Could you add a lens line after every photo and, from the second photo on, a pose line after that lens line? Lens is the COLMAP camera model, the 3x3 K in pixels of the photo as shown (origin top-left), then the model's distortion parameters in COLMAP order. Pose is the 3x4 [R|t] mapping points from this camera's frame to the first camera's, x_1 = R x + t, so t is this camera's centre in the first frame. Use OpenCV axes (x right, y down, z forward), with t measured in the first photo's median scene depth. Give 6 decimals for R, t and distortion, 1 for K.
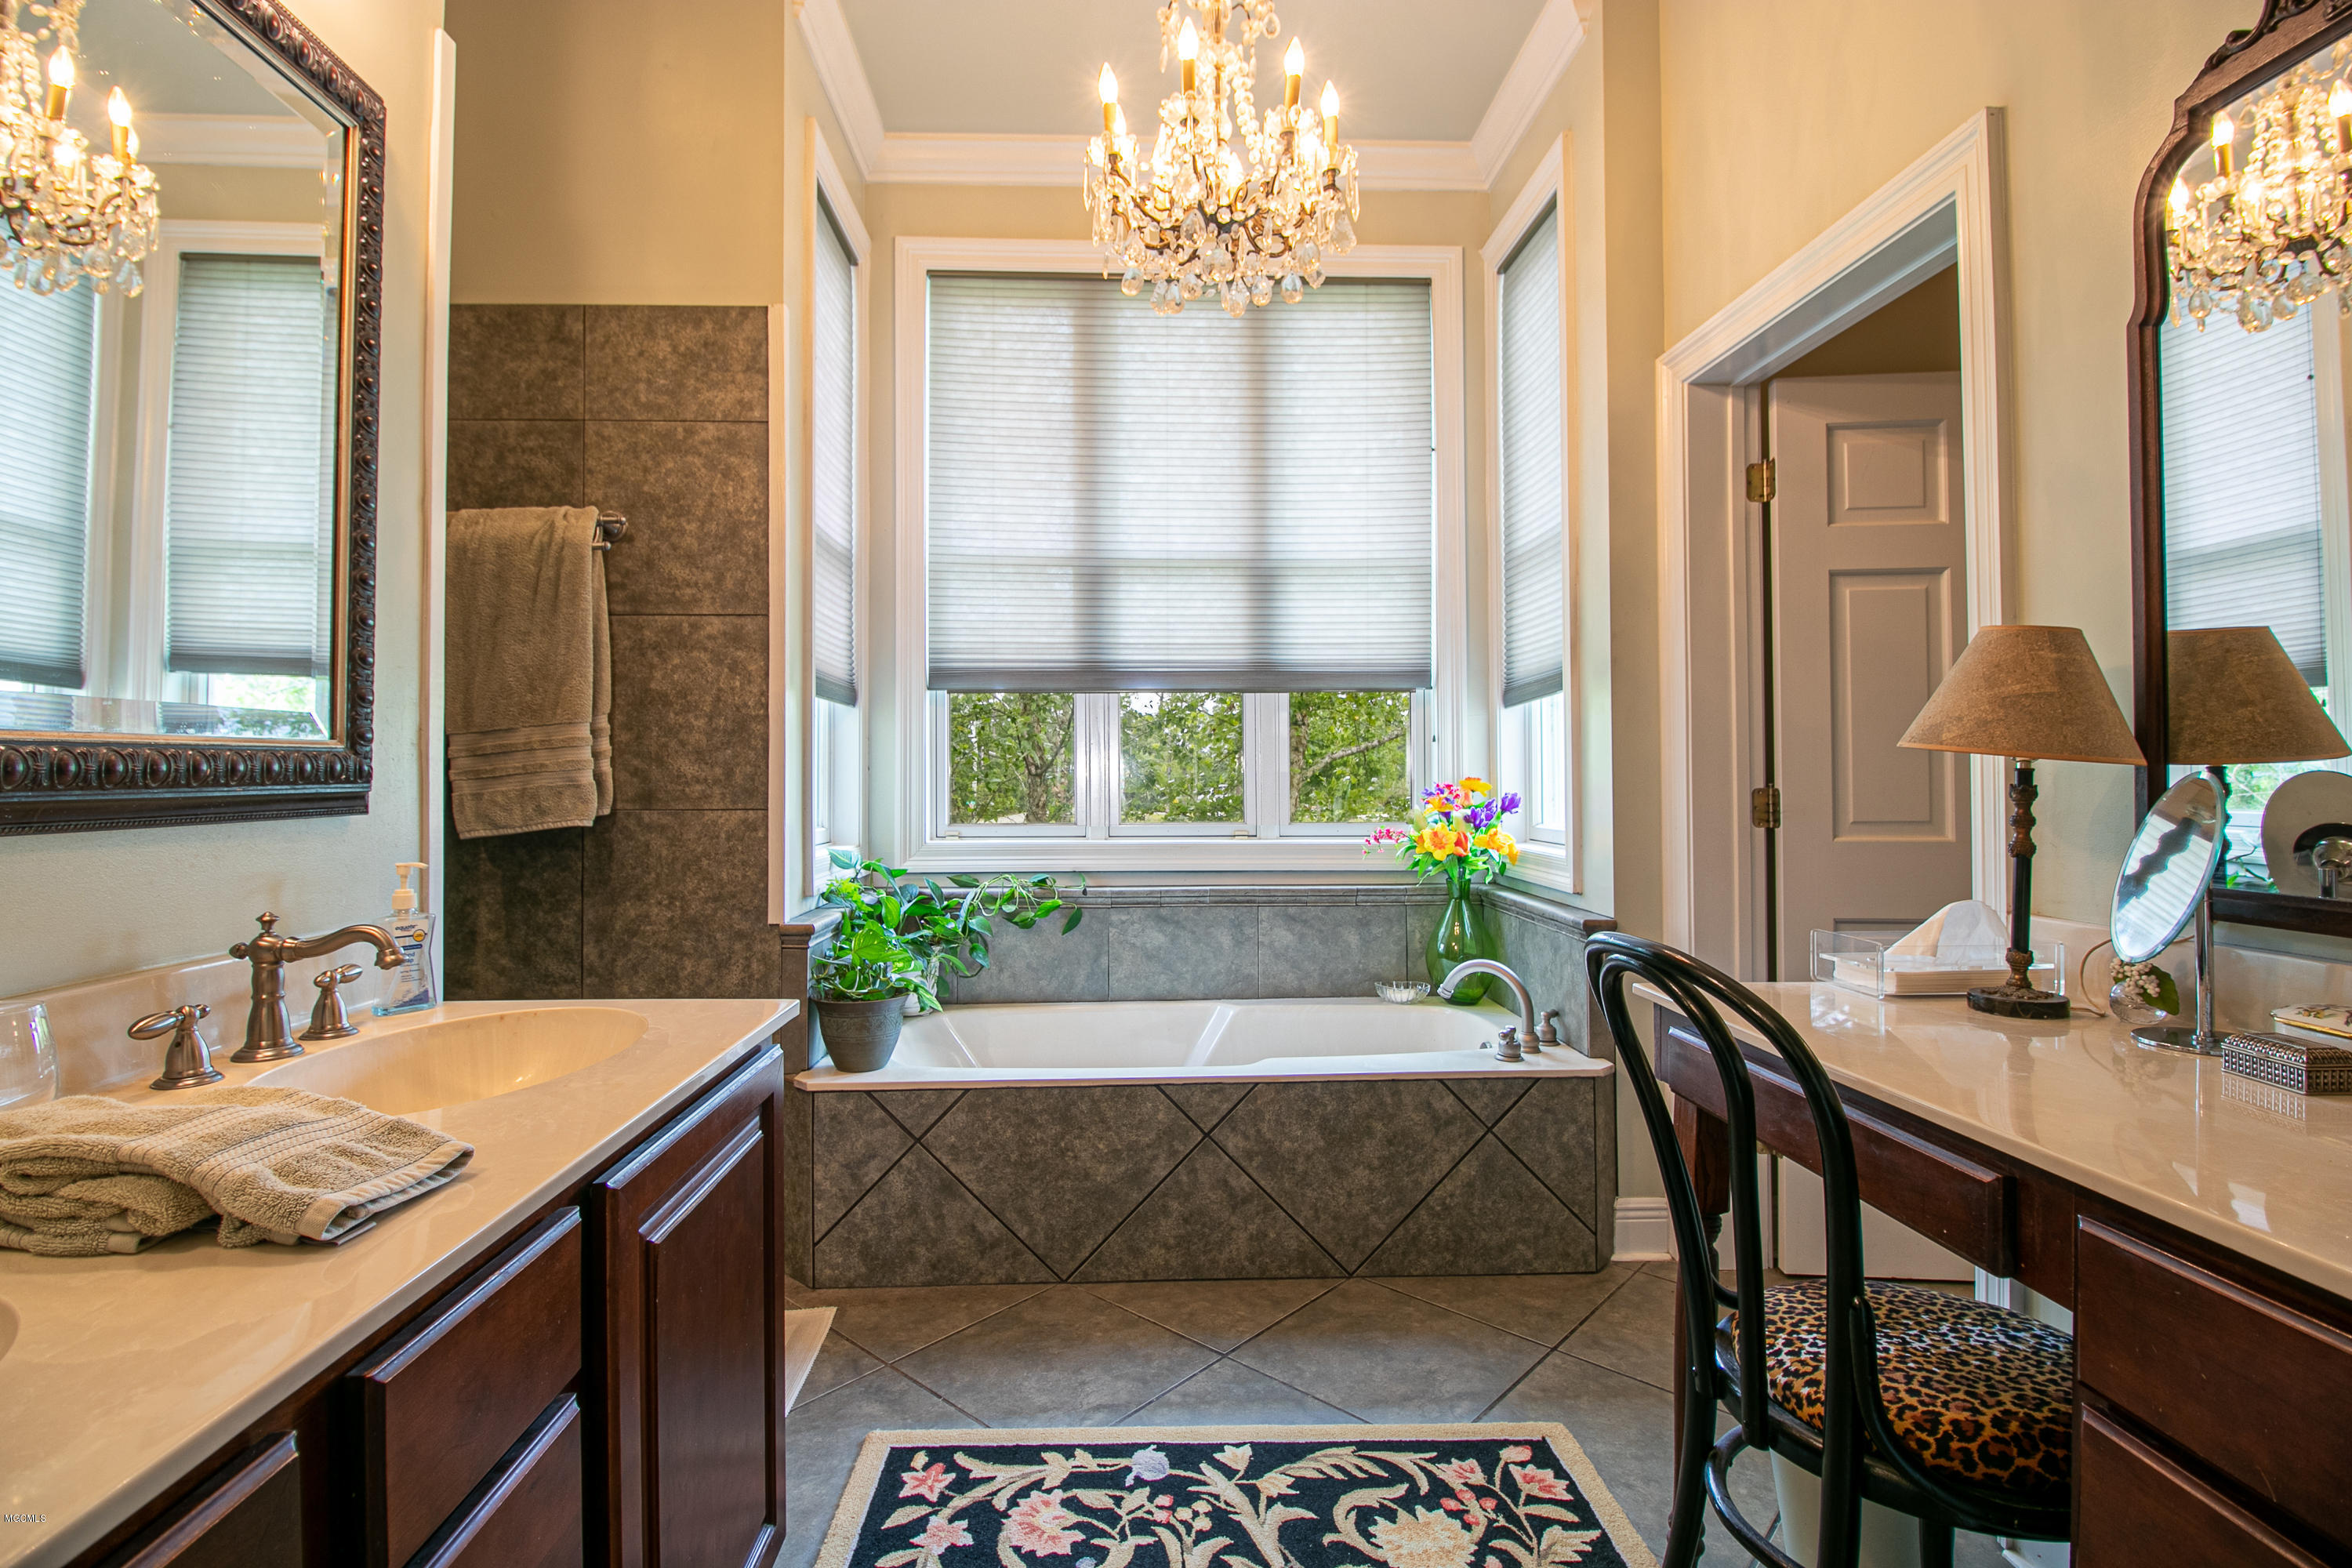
lens RADIAL K [[1129.5, 0, 1167.3], [0, 1129.5, 758.8], [0, 0, 1]] dist [0.029015, -0.025582]
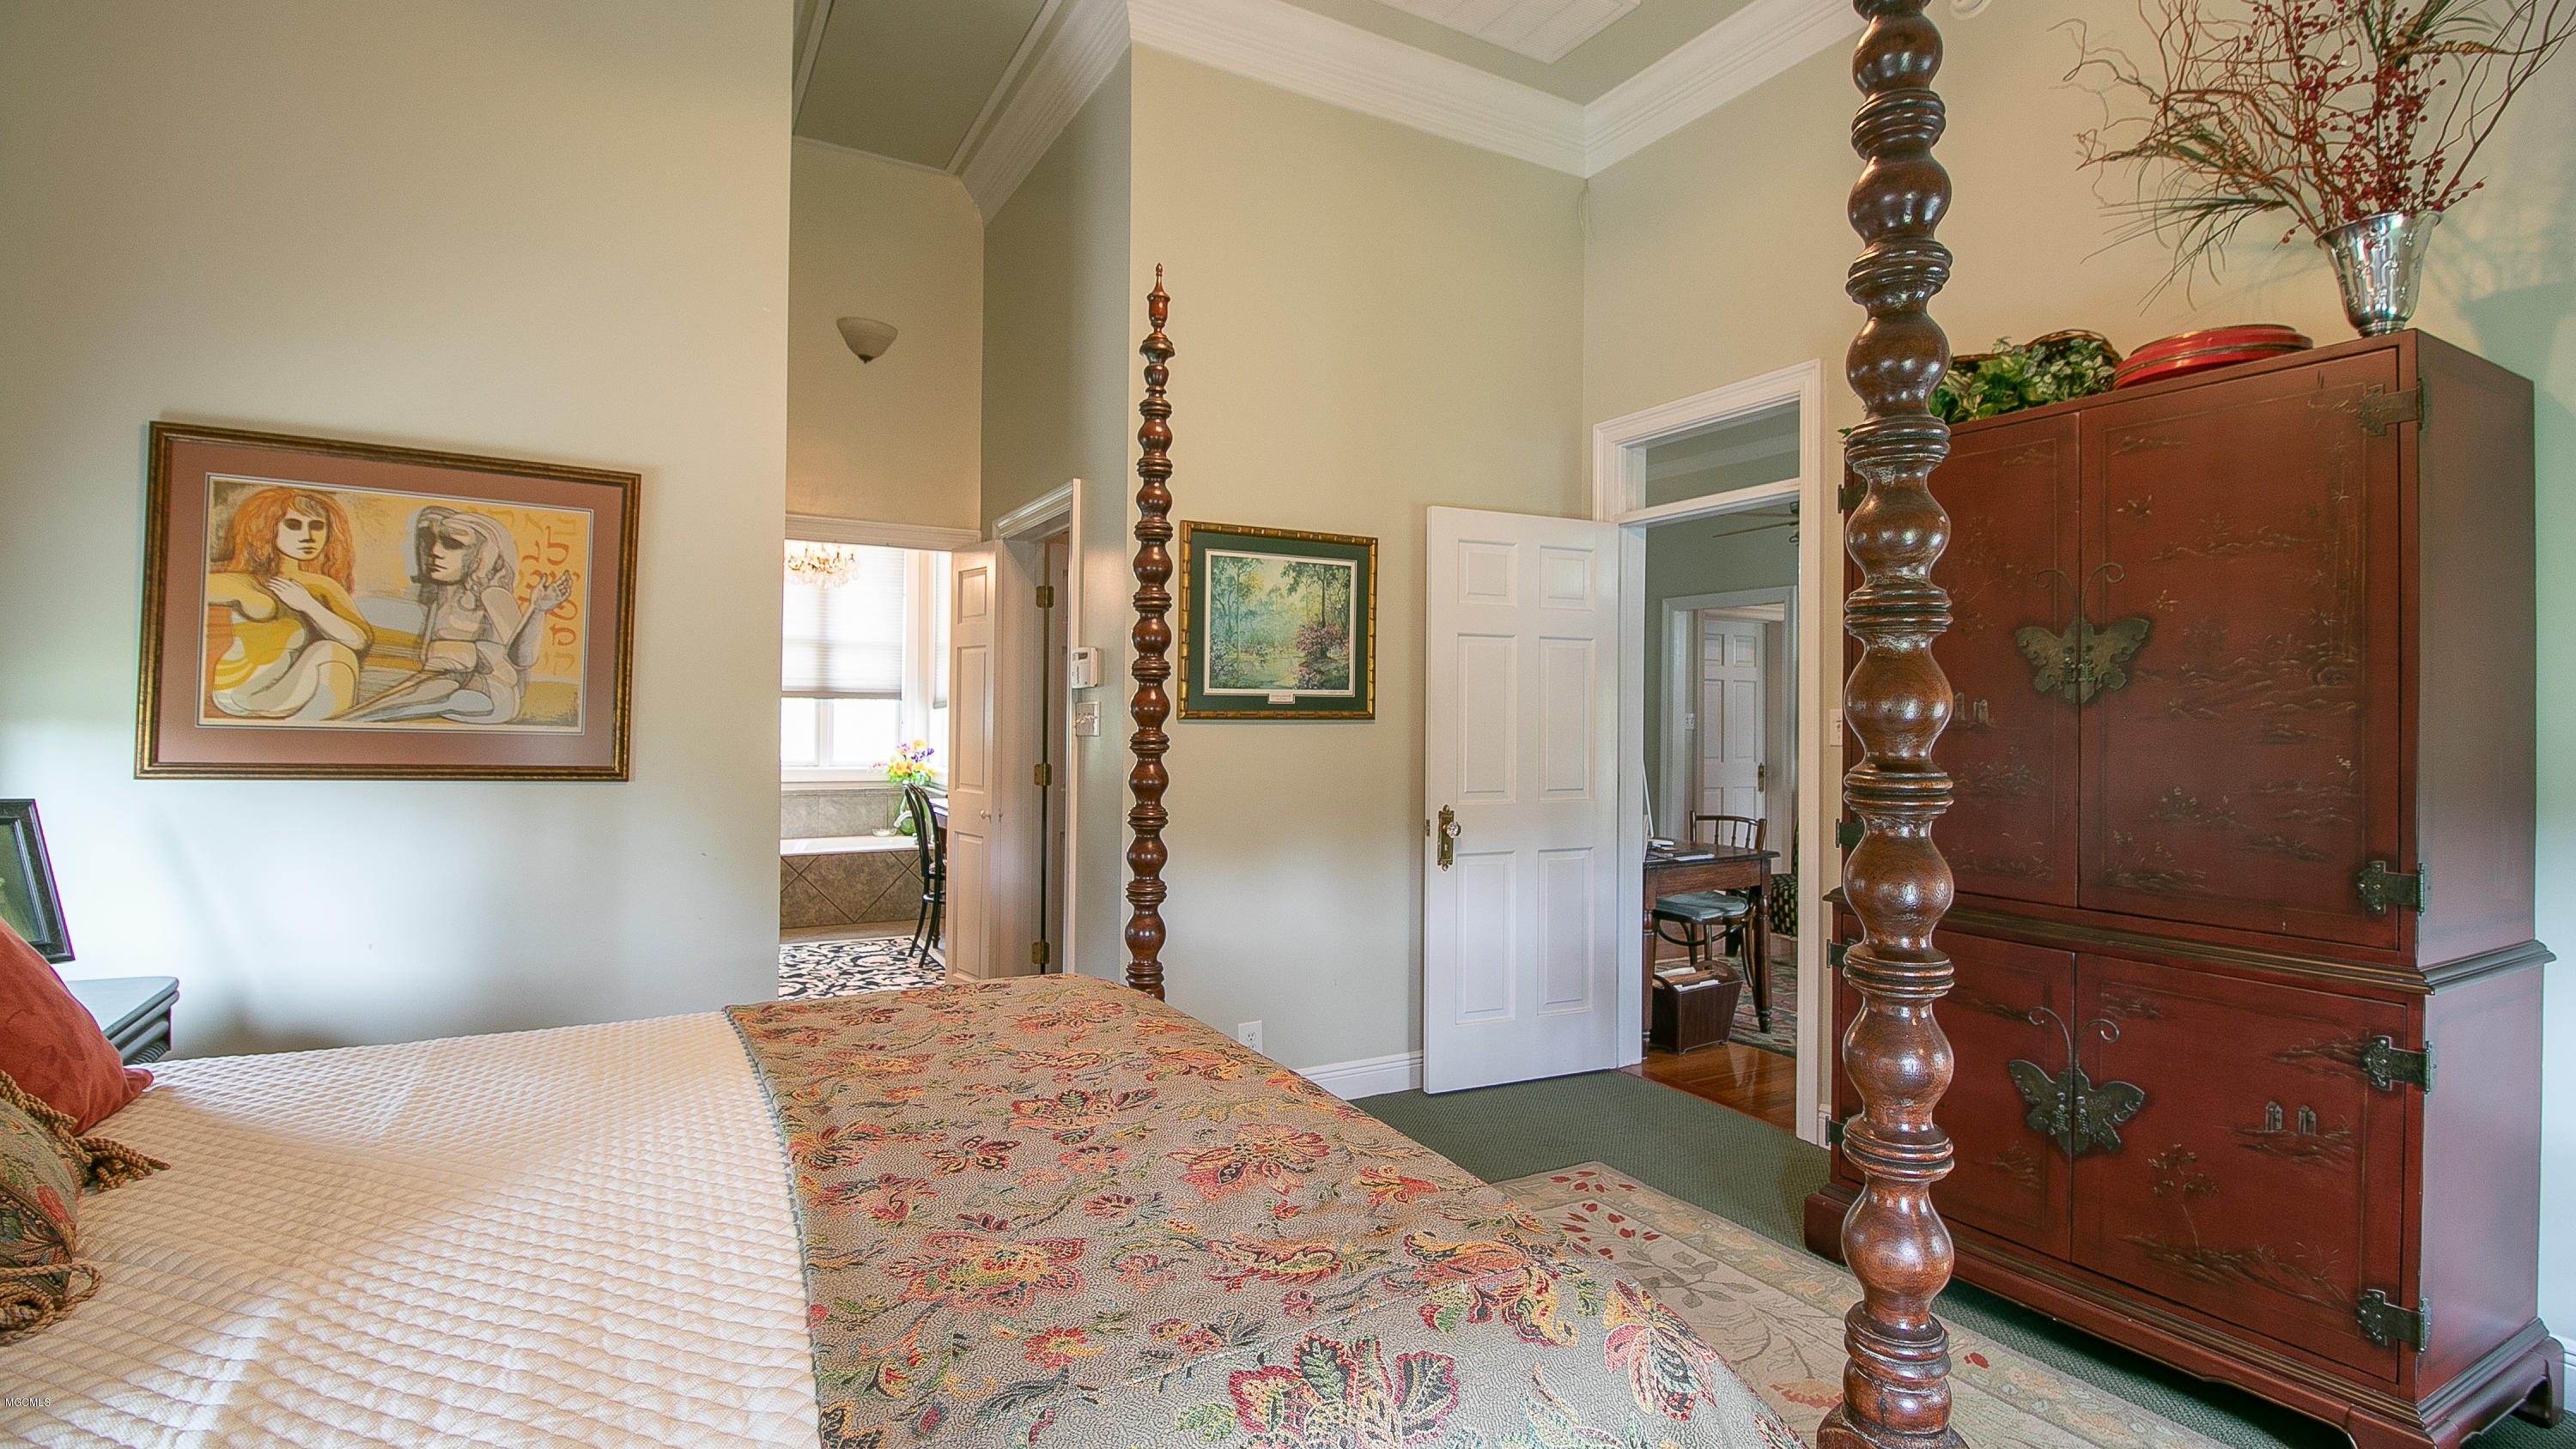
lens RADIAL K [[1204.1, 0, 1286.6], [0, 1204.1, 709.8], [0, 0, 1]] dist [-0.000506, -0.000010]
pose [[0.893968, 0.014148, 0.447907, -0.165012], [-0.021845, 0.999689, 0.012023, -0.092494], [-0.447598, -0.020532, 0.893999, -1.570720]]
